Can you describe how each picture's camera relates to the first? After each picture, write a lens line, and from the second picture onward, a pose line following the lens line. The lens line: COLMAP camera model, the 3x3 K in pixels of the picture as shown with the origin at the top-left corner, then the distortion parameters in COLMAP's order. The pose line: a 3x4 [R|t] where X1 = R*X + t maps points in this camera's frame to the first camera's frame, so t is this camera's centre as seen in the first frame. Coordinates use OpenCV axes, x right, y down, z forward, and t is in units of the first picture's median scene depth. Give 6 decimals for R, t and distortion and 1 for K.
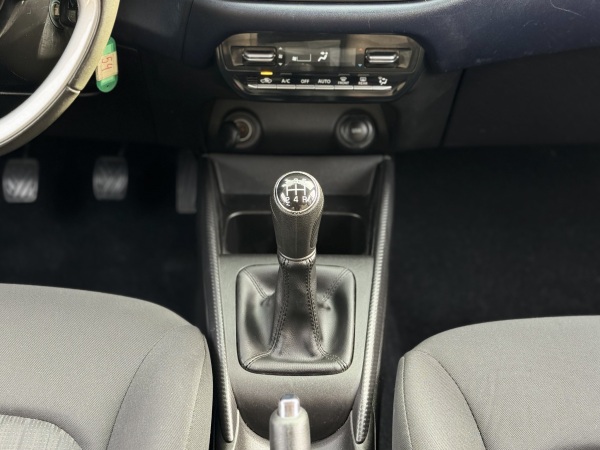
lens RADIAL K [[943.9, 0, 298.2], [0, 943.9, 222.7], [0, 0, 1]] dist [0.132269, 0.000000]
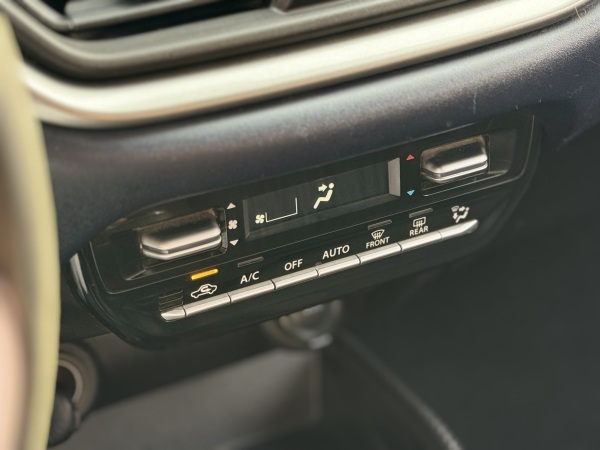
lens RADIAL K [[1489.0, 0, 298.7], [0, 1489.0, 225.7], [0, 0, 1]] dist [0.109686, 0.000000]
pose [[0.887482, -0.263000, 0.378426, -0.221687], [0.258886, 0.963868, 0.062734, -0.203569], [-0.381252, 0.042294, 0.923503, 0.424825]]
